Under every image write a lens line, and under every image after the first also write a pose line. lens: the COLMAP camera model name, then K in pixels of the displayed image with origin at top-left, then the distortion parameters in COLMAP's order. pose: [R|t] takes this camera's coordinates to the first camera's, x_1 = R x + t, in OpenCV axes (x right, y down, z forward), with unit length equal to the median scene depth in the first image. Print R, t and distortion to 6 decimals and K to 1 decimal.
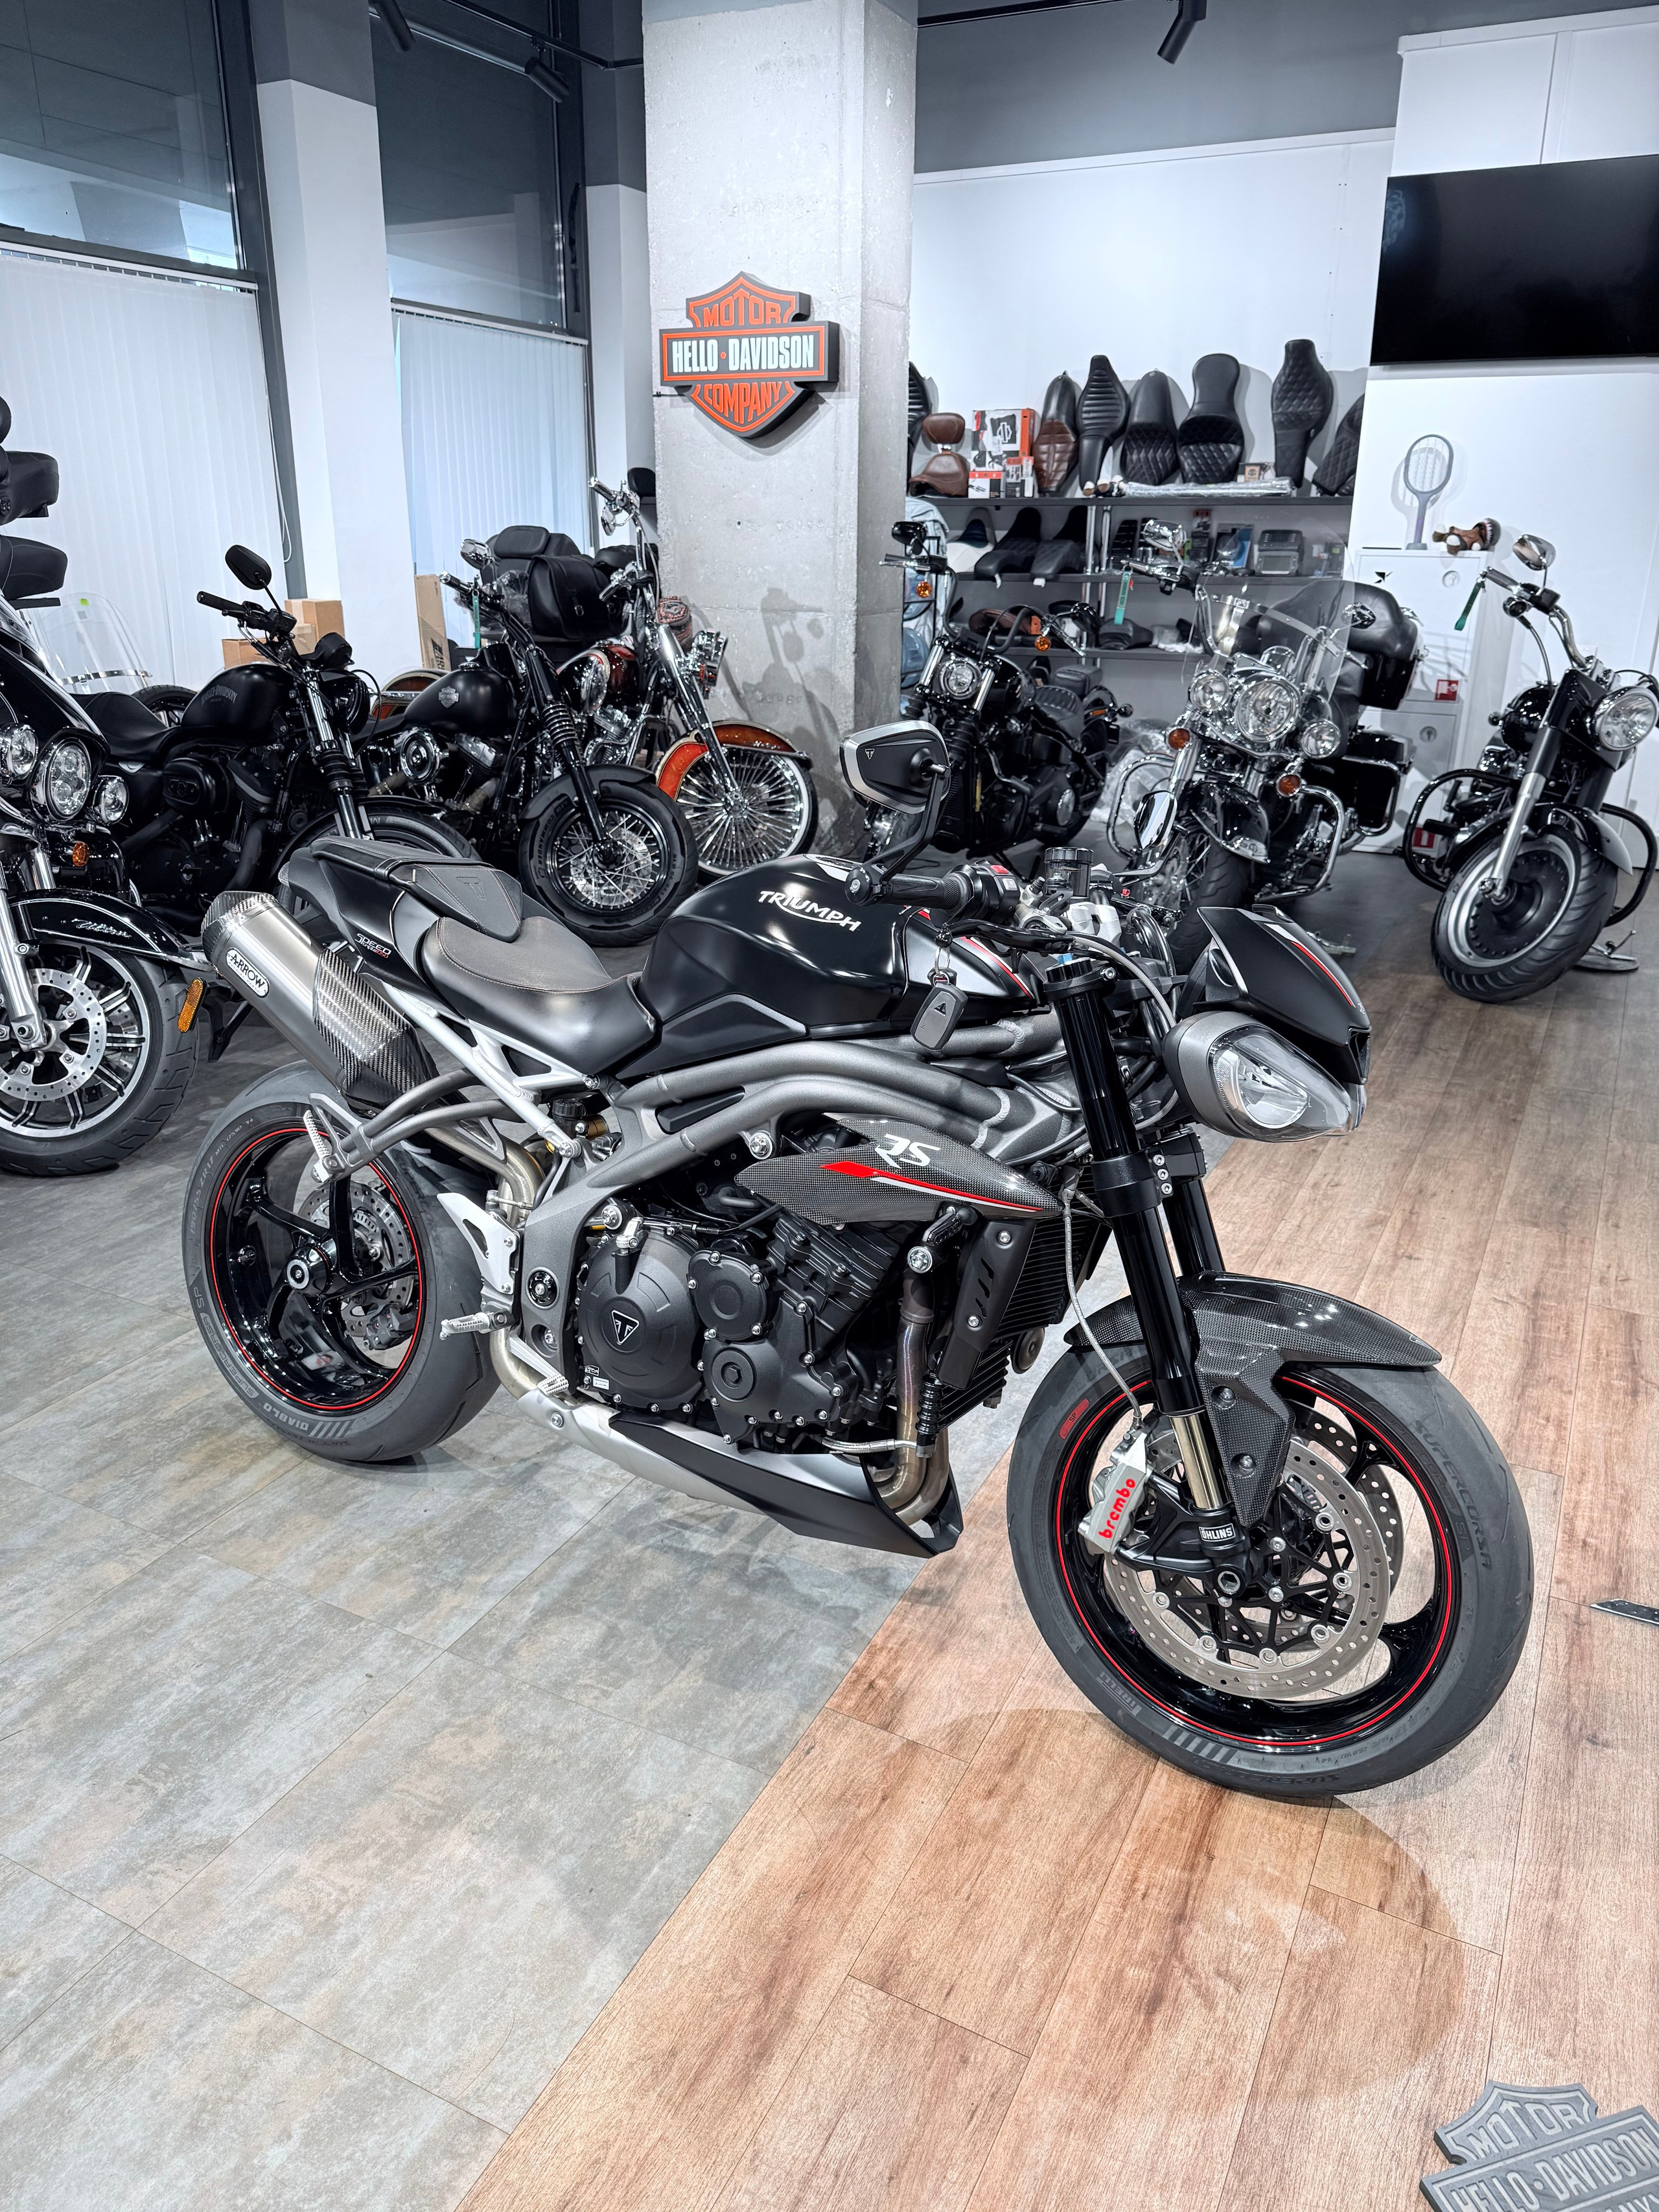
lens RADIAL K [[1556.1, 0, 825.4], [0, 1556.1, 1109.9], [0, 0, 1]] dist [0.026805, -0.040036]
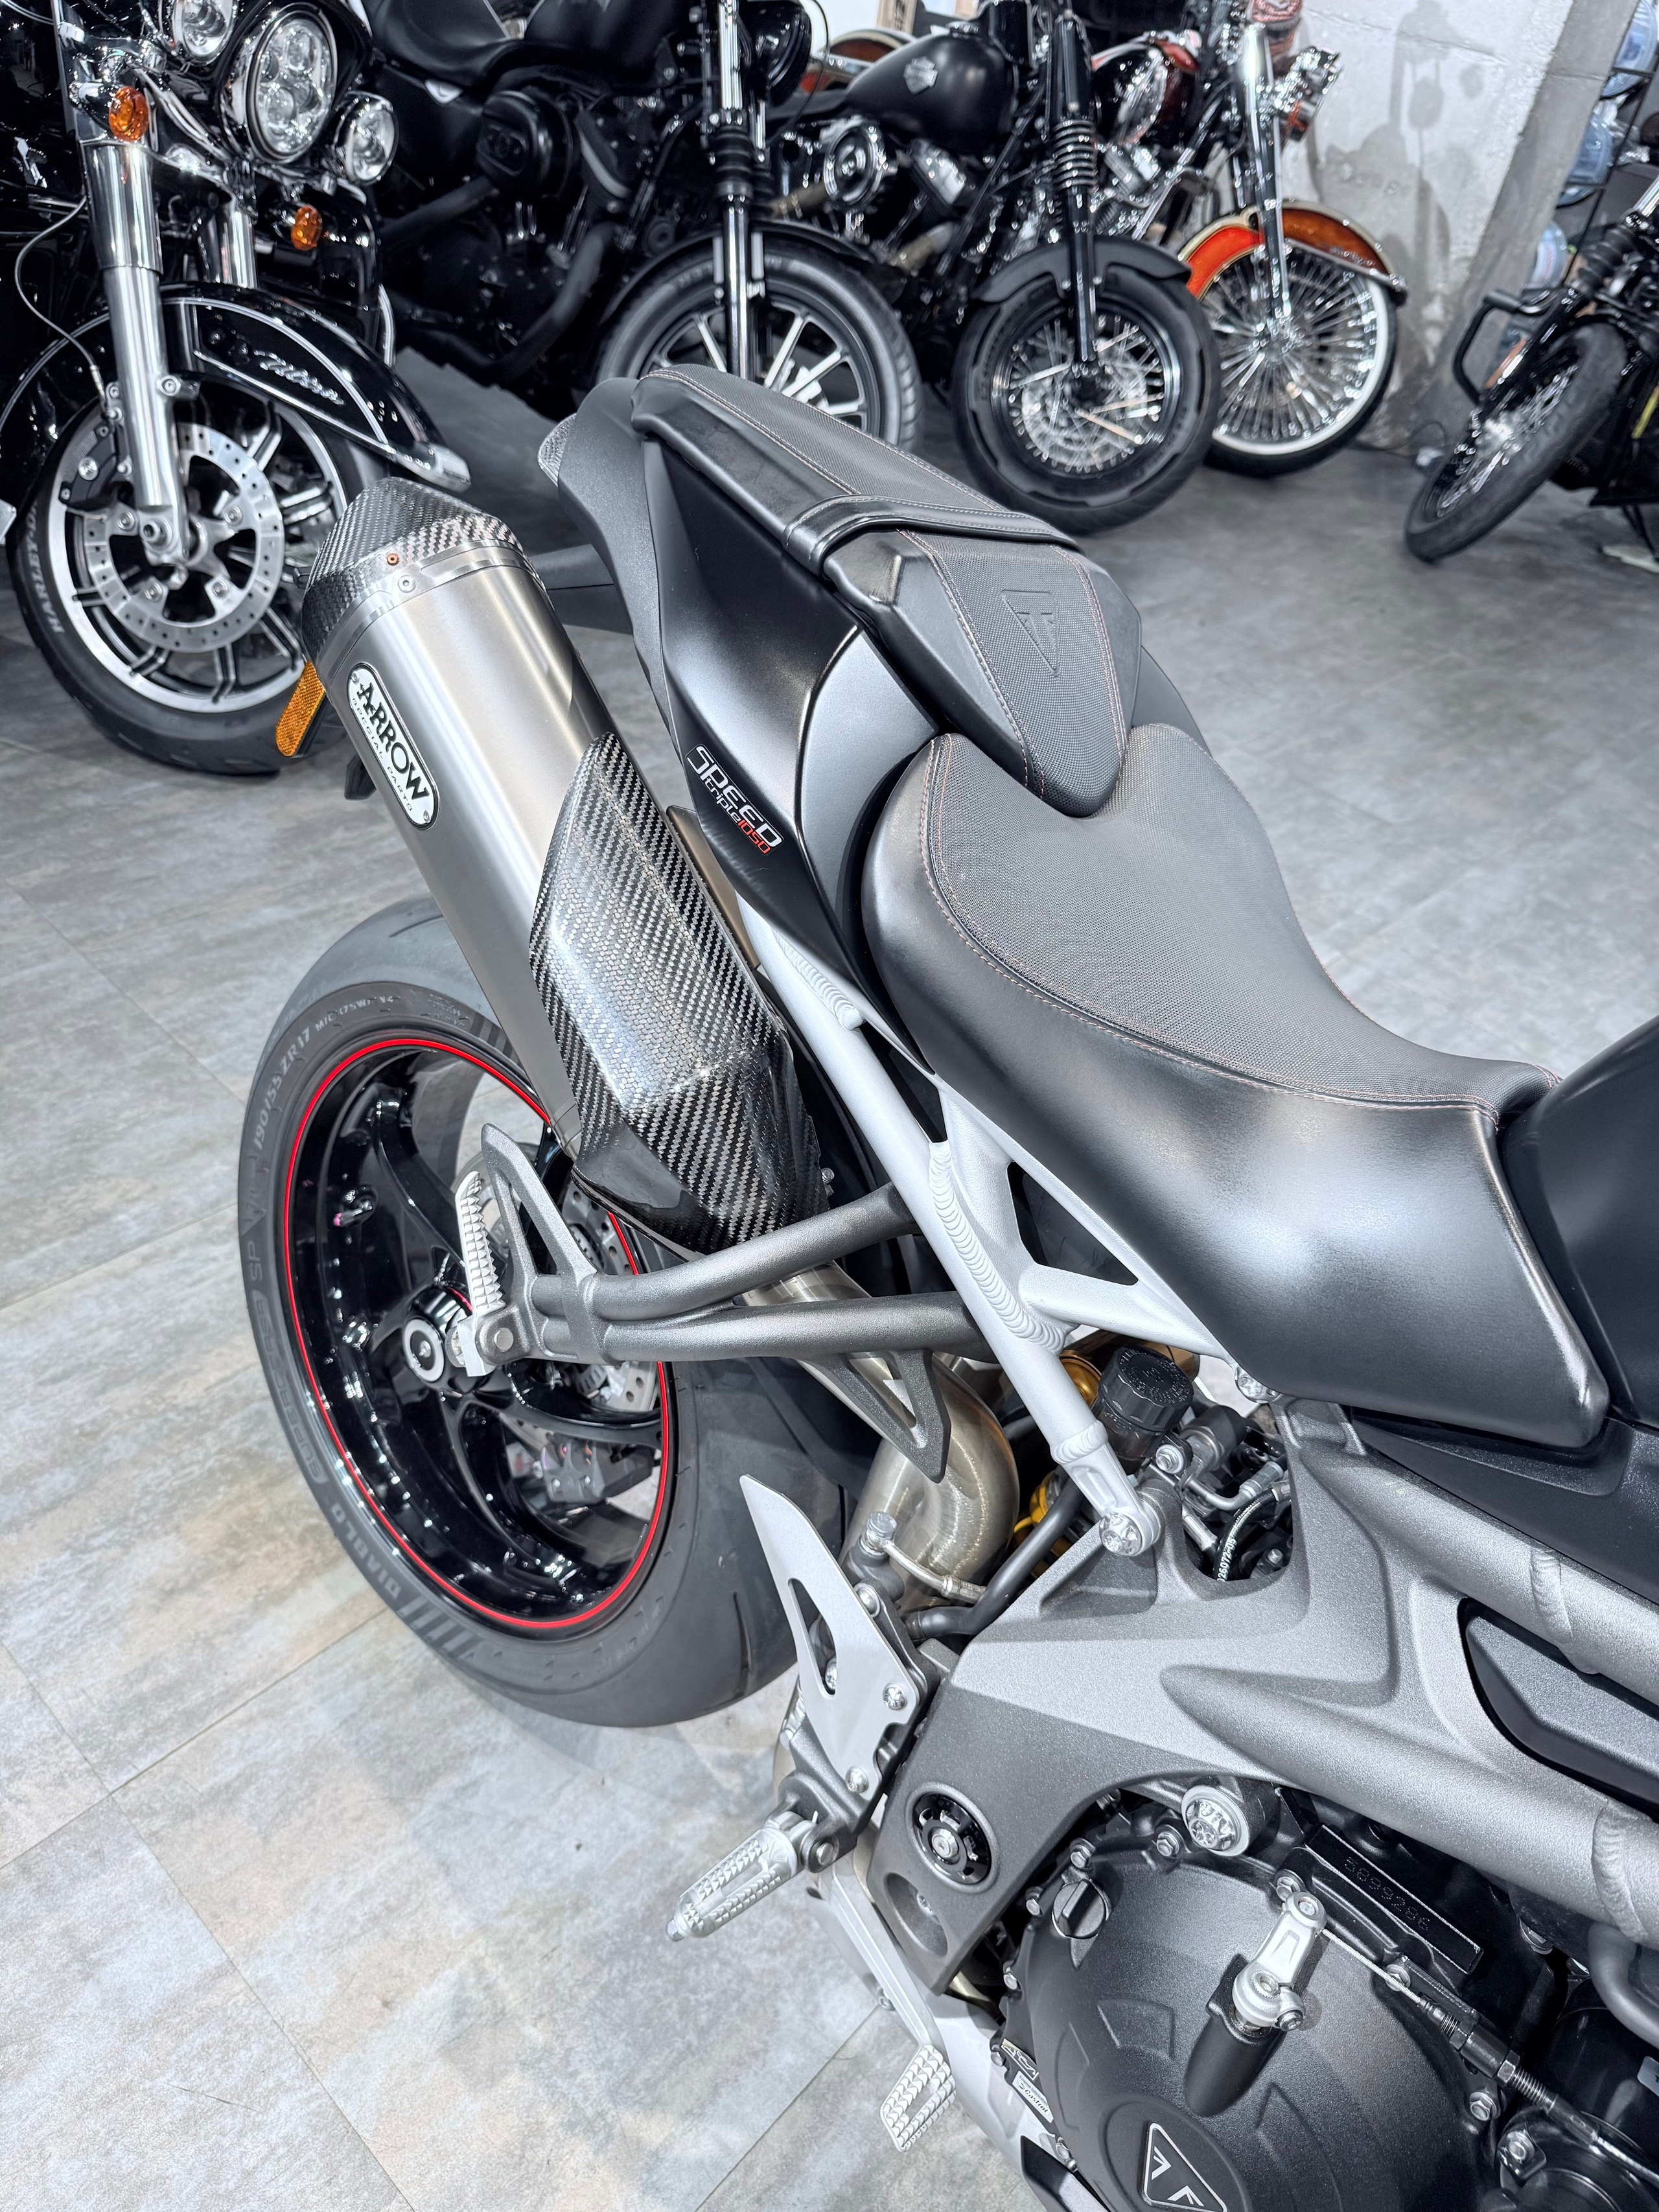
lens RADIAL K [[1582.6, 0, 821.9], [0, 1582.6, 1114.0], [0, 0, 1]] dist [-0.007130, -0.005487]
pose [[0.951321, 0.286919, -0.112544, -0.156803], [-0.241475, 0.920796, 0.306309, -0.108954], [0.191516, -0.264222, 0.945256, 0.486287]]
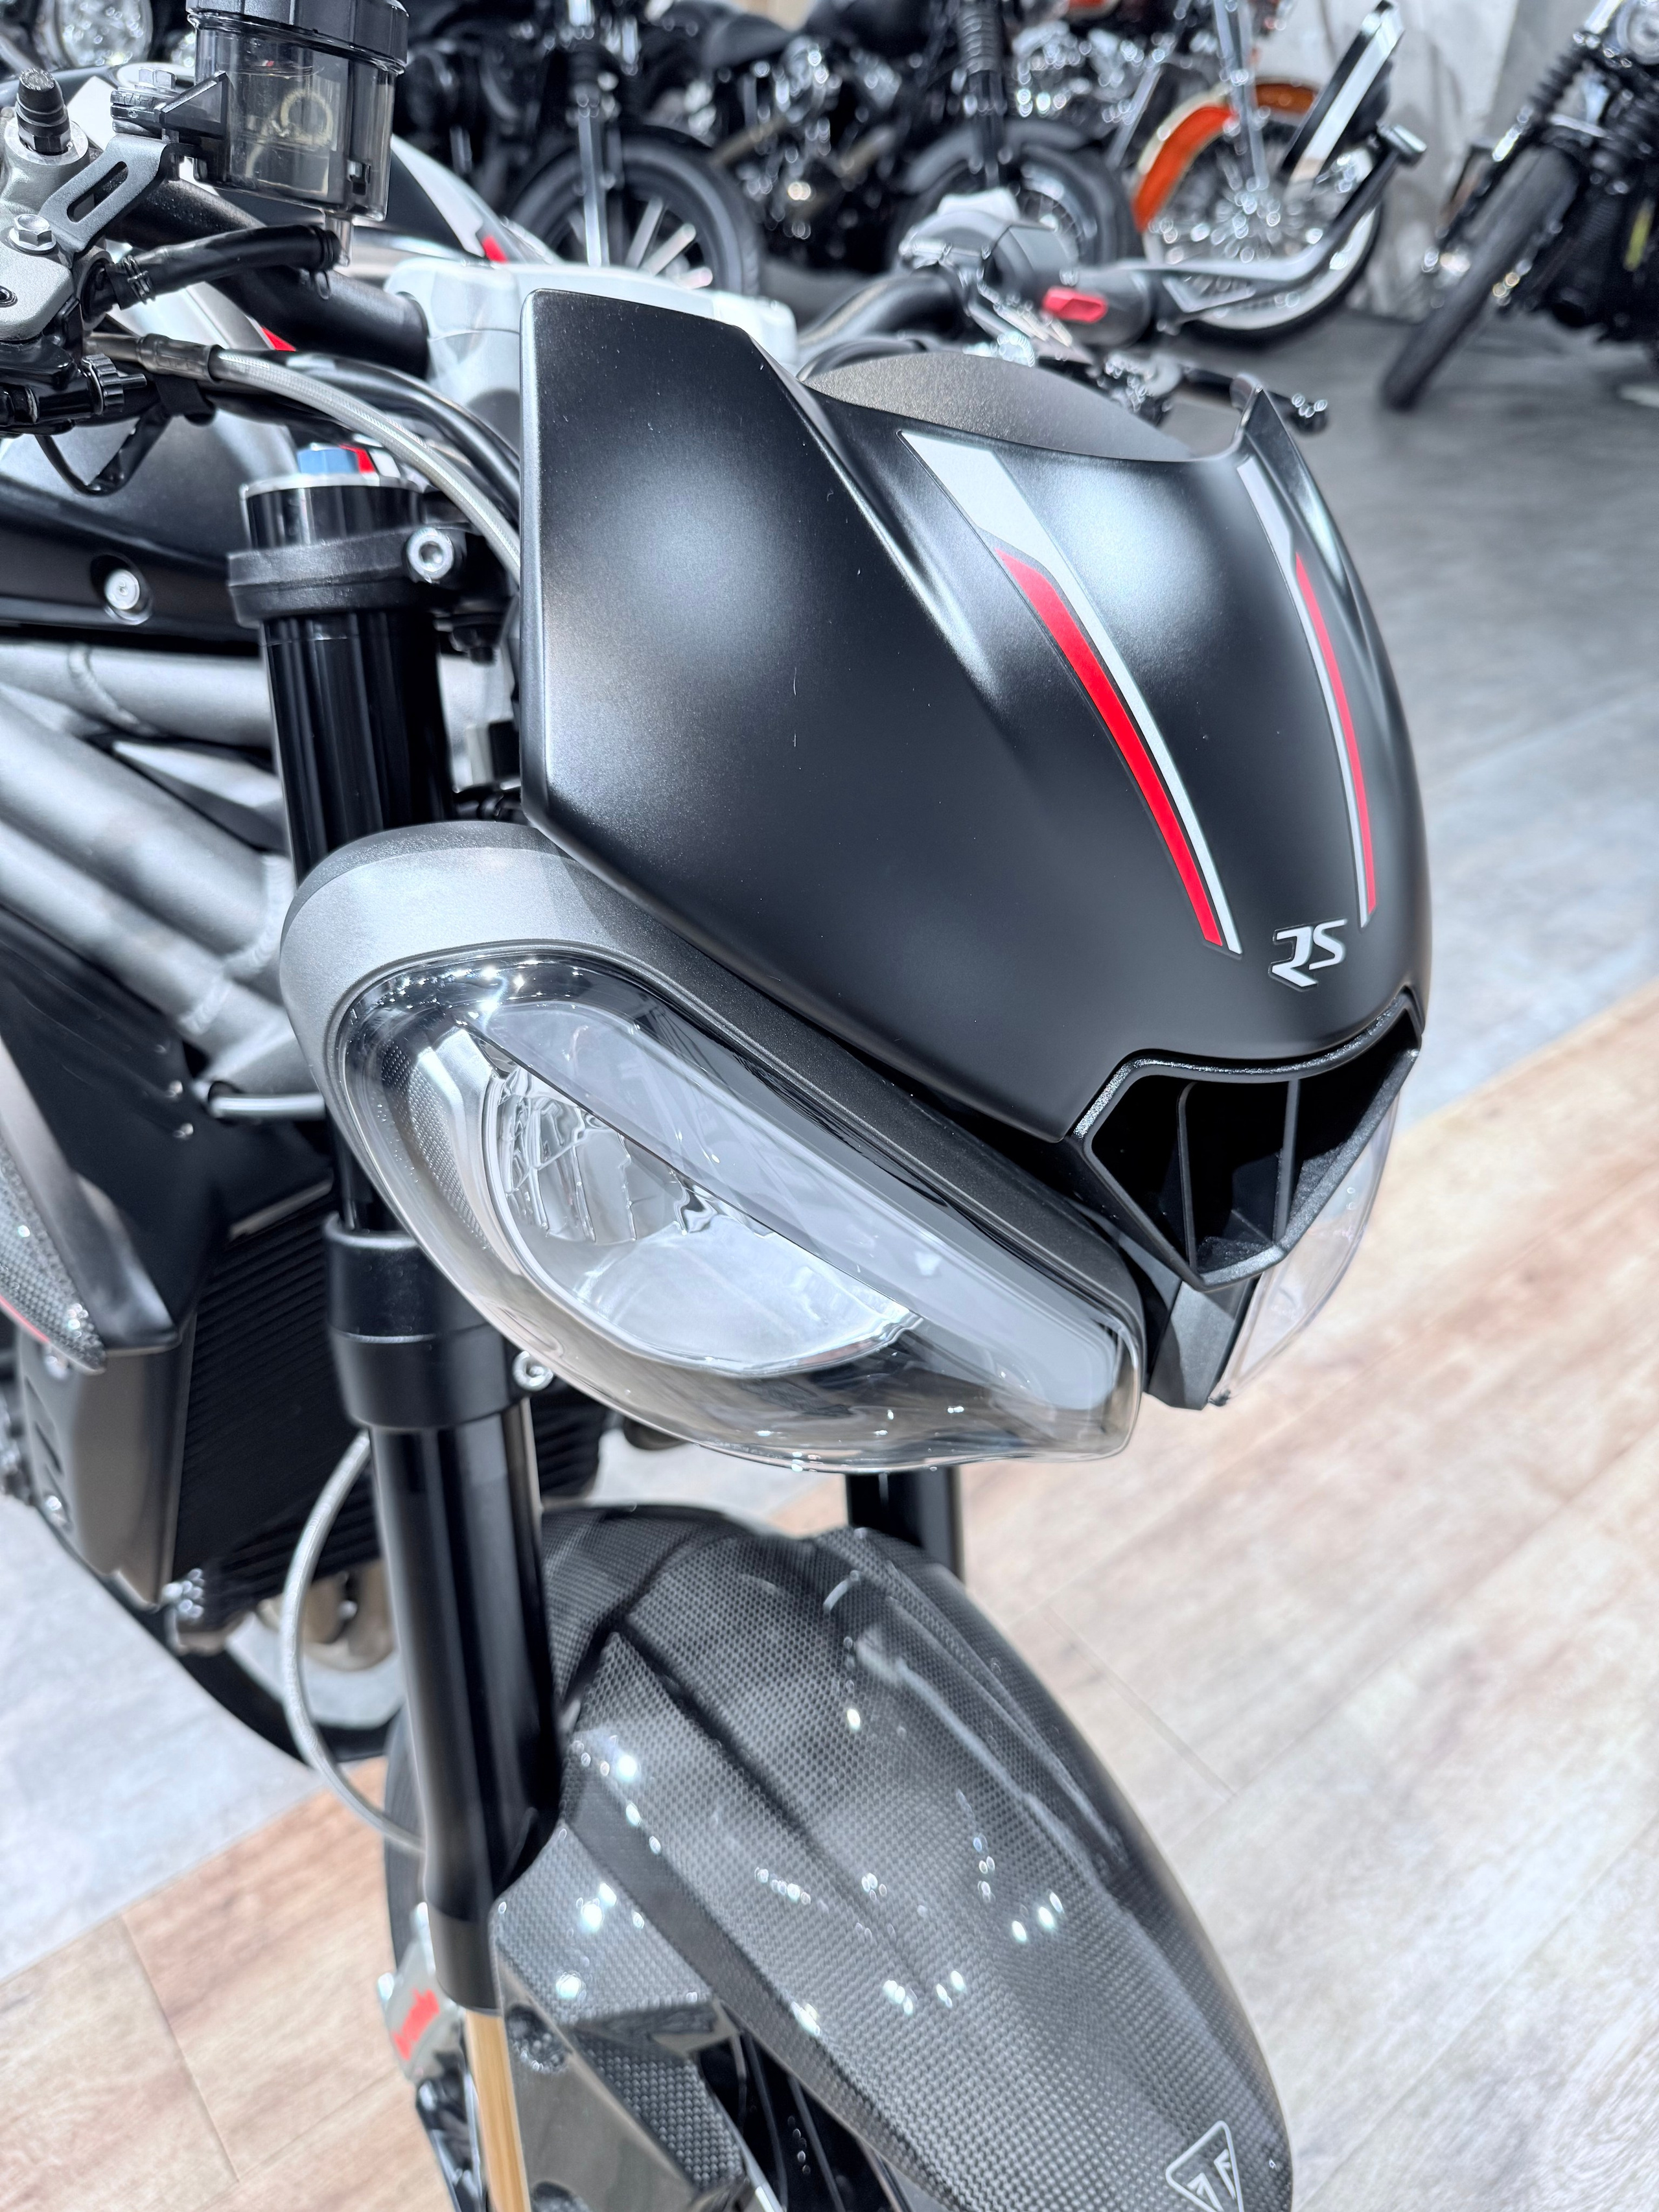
lens RADIAL K [[1614.8, 0, 827.7], [0, 1614.8, 1115.6], [0, 0, 1]] dist [-0.033883, 0.005427]
pose [[0.909960, 0.281247, -0.304752, 0.207173], [-0.176435, 0.927612, 0.329251, -0.059832], [0.375292, -0.245836, 0.893712, 0.456456]]
